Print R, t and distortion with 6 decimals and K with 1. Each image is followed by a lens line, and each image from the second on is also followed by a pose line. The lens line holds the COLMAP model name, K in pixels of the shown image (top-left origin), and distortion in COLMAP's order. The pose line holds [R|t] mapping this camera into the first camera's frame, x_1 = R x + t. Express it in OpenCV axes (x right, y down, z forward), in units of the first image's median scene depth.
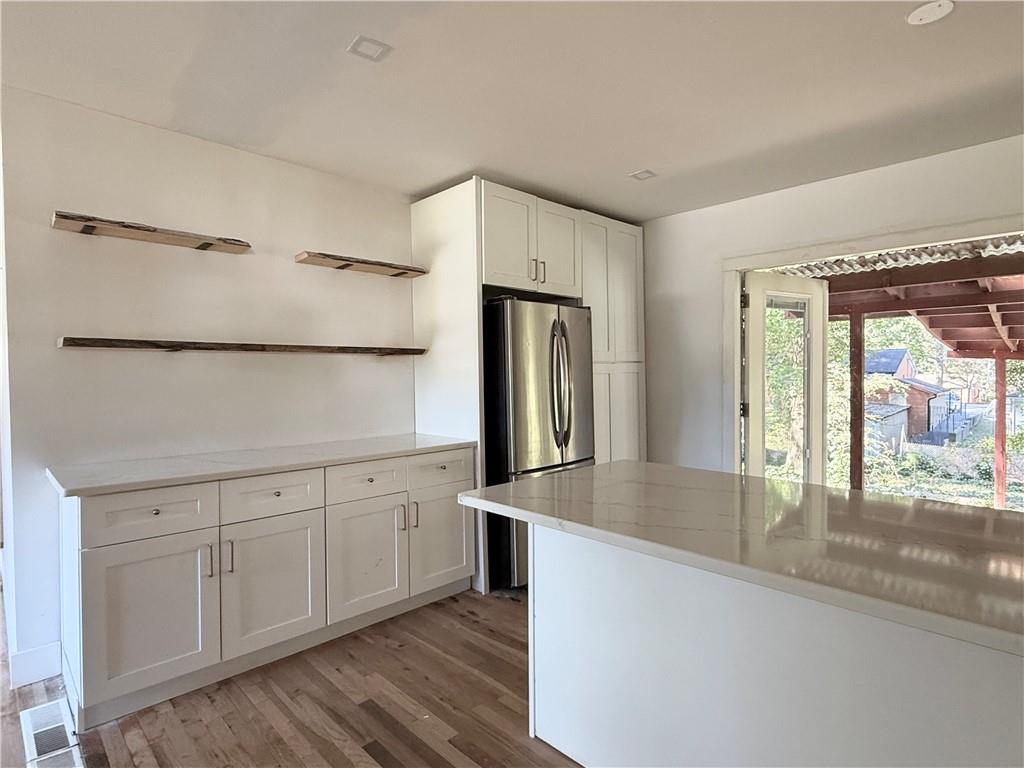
lens RADIAL K [[534.1, 0, 506.3], [0, 534.1, 384.9], [0, 0, 1]] dist [0.001801, -0.000082]
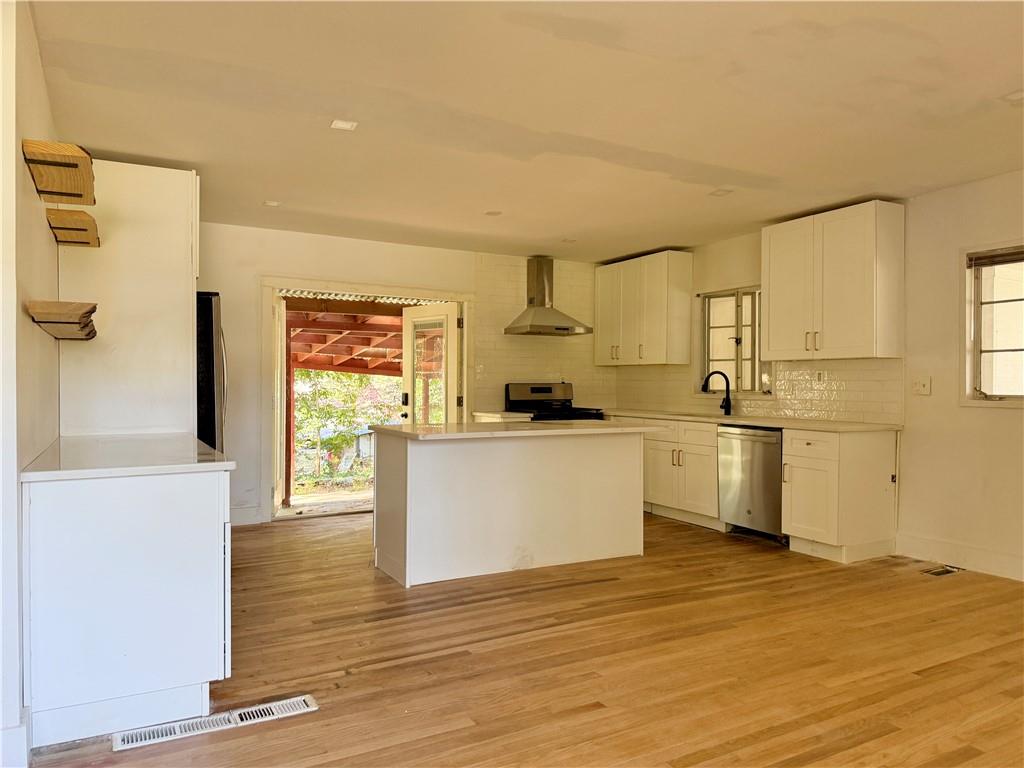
lens RADIAL K [[717.9, 0, 511.0], [0, 717.9, 390.0], [0, 0, 1]] dist [0.059356, -0.075533]
pose [[0.262310, -0.000269, 0.964984, -1.227022], [0.015511, 0.999872, -0.003937, 0.041195], [-0.964859, 0.016000, 0.262280, 0.063590]]
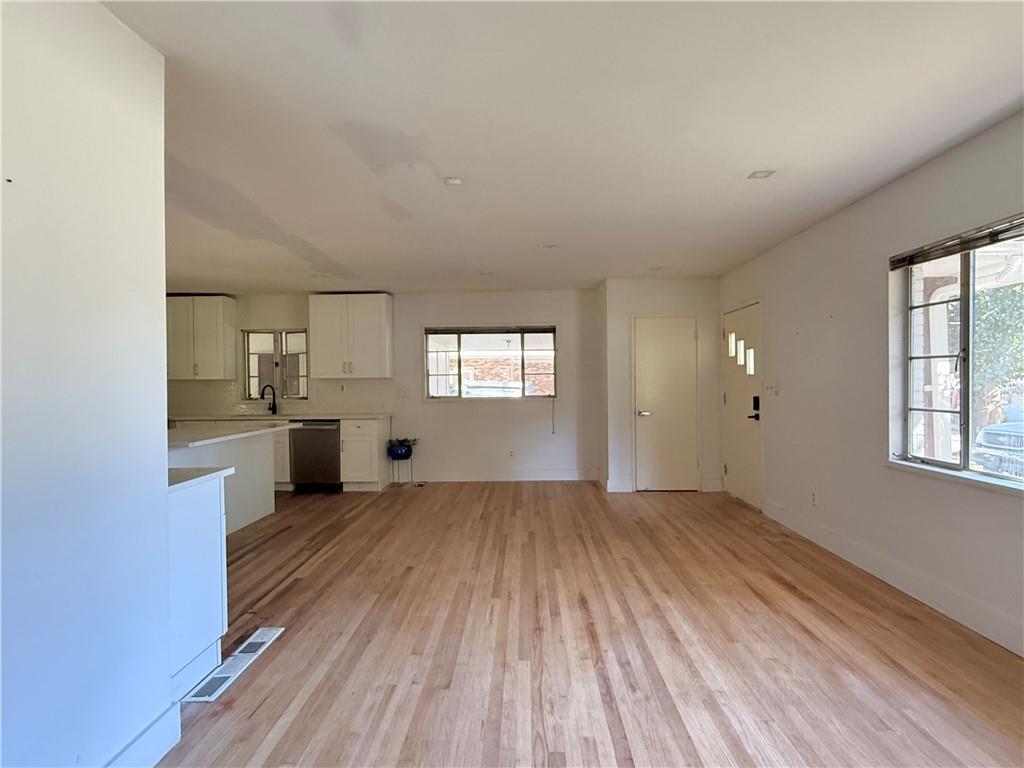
lens RADIAL K [[534.1, 0, 511.3], [0, 534.1, 385.4], [0, 0, 1]] dist [0.001801, -0.000082]
pose [[-0.699566, 0.011599, 0.714474, -1.399750], [0.032522, 0.999349, 0.015620, -0.010666], [-0.713828, 0.034164, -0.699487, 0.869658]]
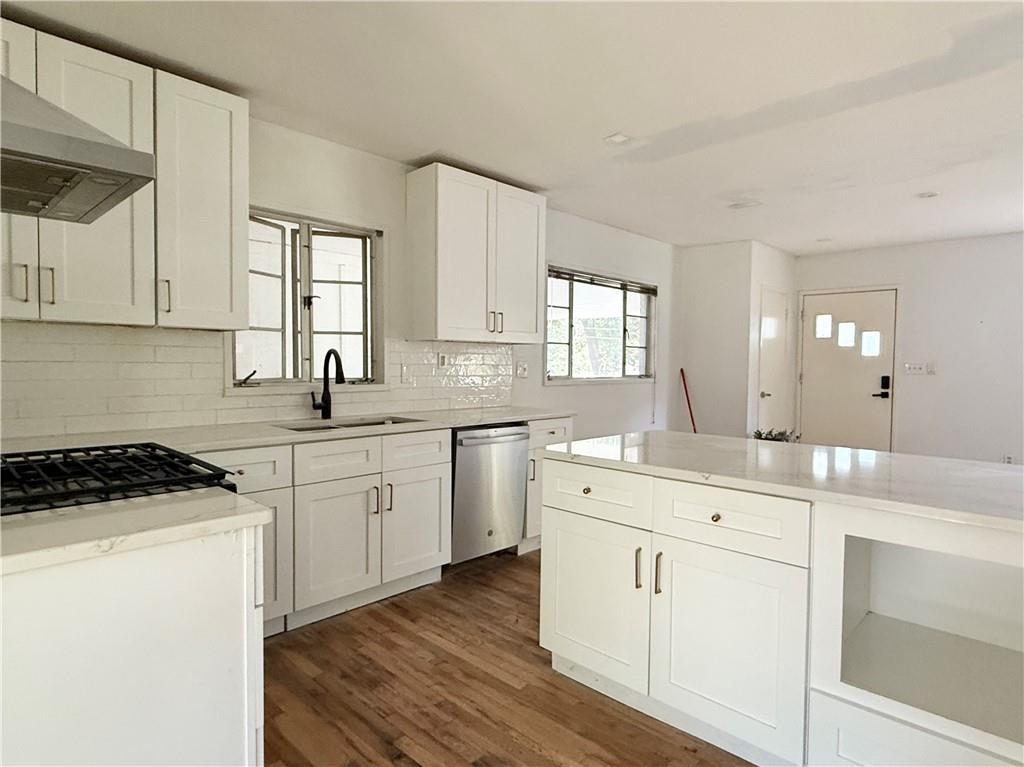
lens RADIAL K [[578.9, 0, 512.7], [0, 578.9, 384.3], [0, 0, 1]] dist [0.002053, 0.001542]
pose [[-0.998981, -0.001745, -0.045102, 0.626189], [-0.004598, 0.997988, 0.063235, -0.015521], [0.044901, 0.063378, -0.996979, 1.057733]]
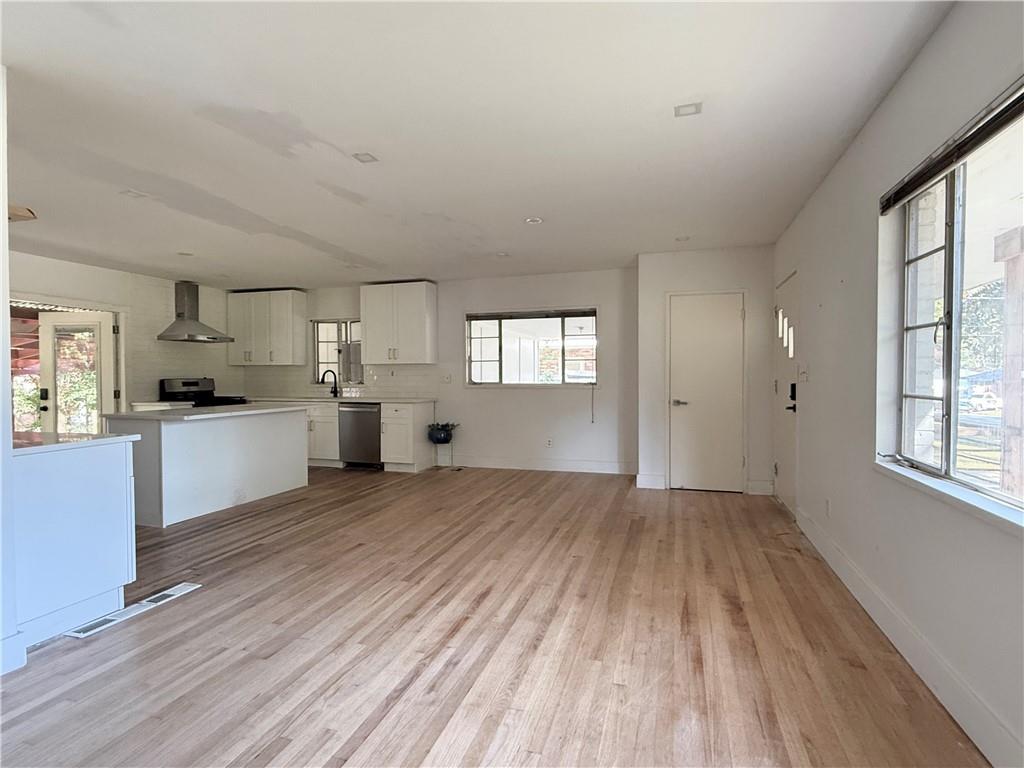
lens RADIAL K [[534.1, 0, 508.9], [0, 534.1, 383.7], [0, 0, 1]] dist [0.001801, -0.000082]
pose [[-0.476278, -0.002794, 0.879290, -1.619724], [0.027727, 0.999450, 0.018195, 0.029323], [-0.878858, 0.033046, -0.475938, 0.474480]]
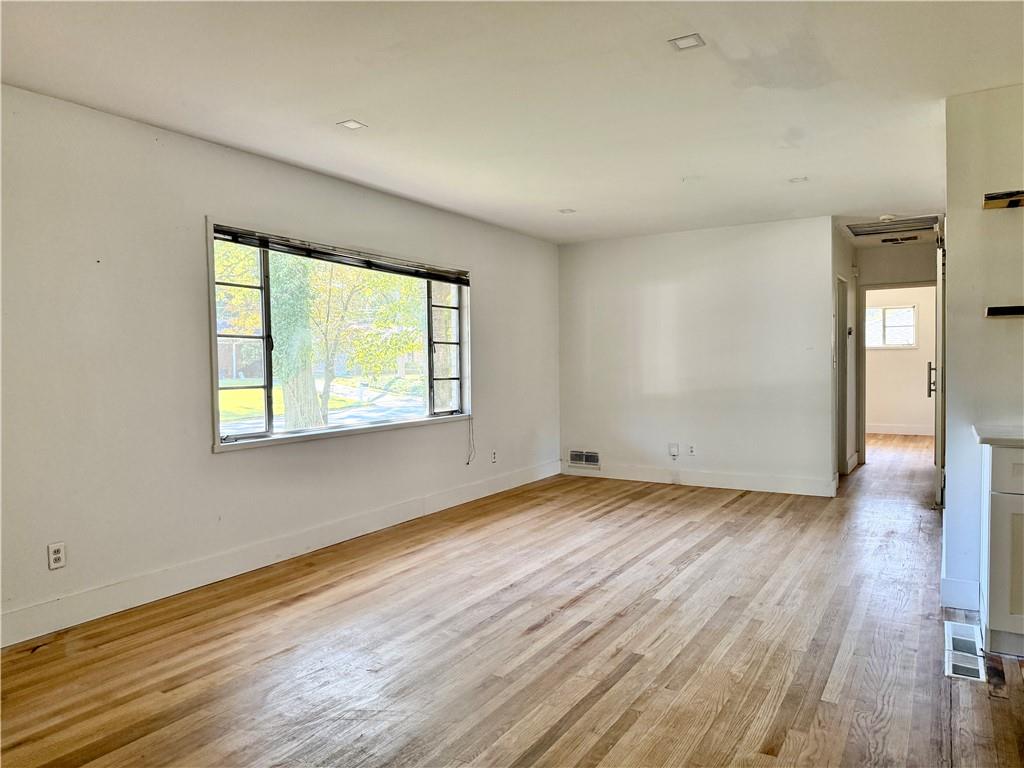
lens RADIAL K [[717.9, 0, 513.0], [0, 717.9, 388.0], [0, 0, 1]] dist [0.059356, -0.075533]
pose [[0.262103, 0.037732, -0.964302, 0.264761], [-0.008216, 0.999286, 0.036868, 0.022110], [0.965005, -0.001740, 0.262226, -0.246461]]
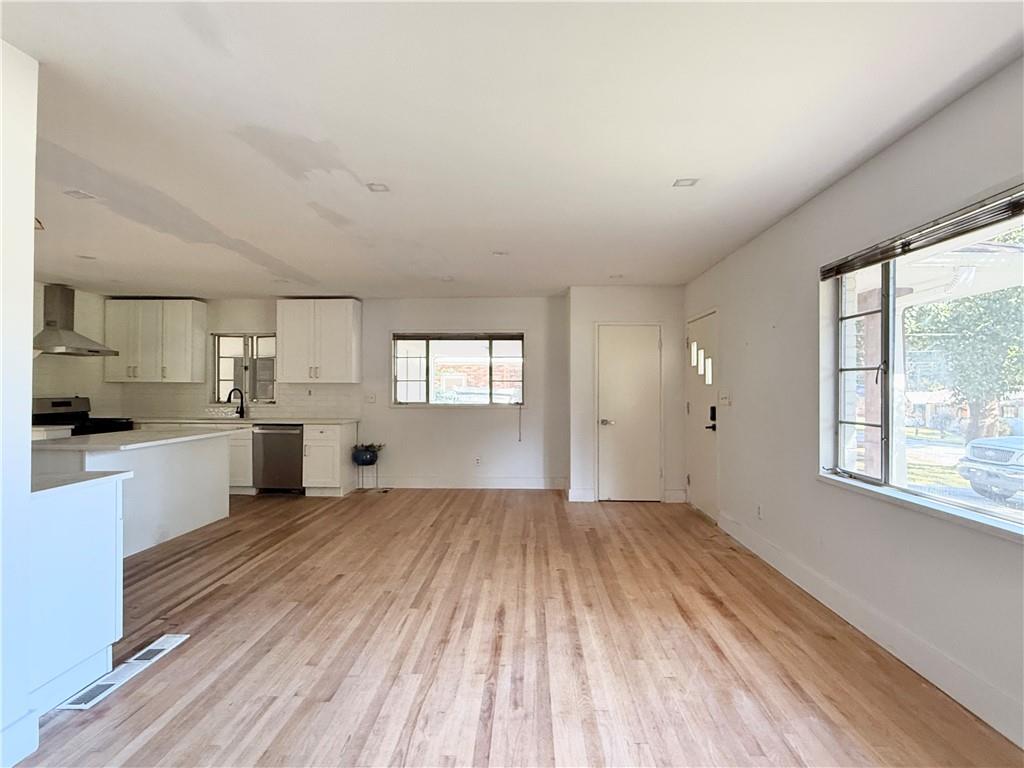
lens RADIAL K [[534.1, 0, 508.7], [0, 534.1, 382.5], [0, 0, 1]] dist [0.001801, -0.000082]
pose [[-0.688324, 0.015530, 0.725237, -1.504955], [0.019823, 0.999800, -0.002595, -0.007935], [-0.725132, 0.012590, -0.688494, 0.745377]]
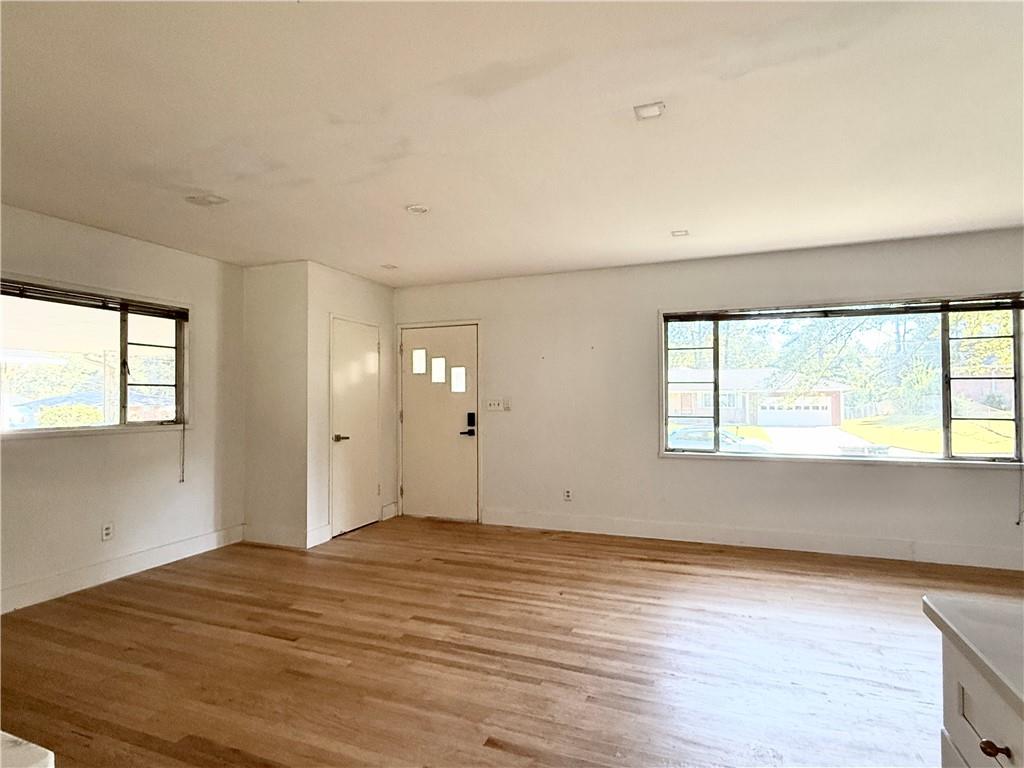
lens RADIAL K [[534.1, 0, 514.5], [0, 534.1, 383.5], [0, 0, 1]] dist [0.001801, -0.000082]
pose [[-0.904600, 0.002055, -0.426257, -0.112324], [0.002658, 0.999996, -0.000820, -0.019777], [0.426253, -0.001875, -0.904602, 0.798662]]
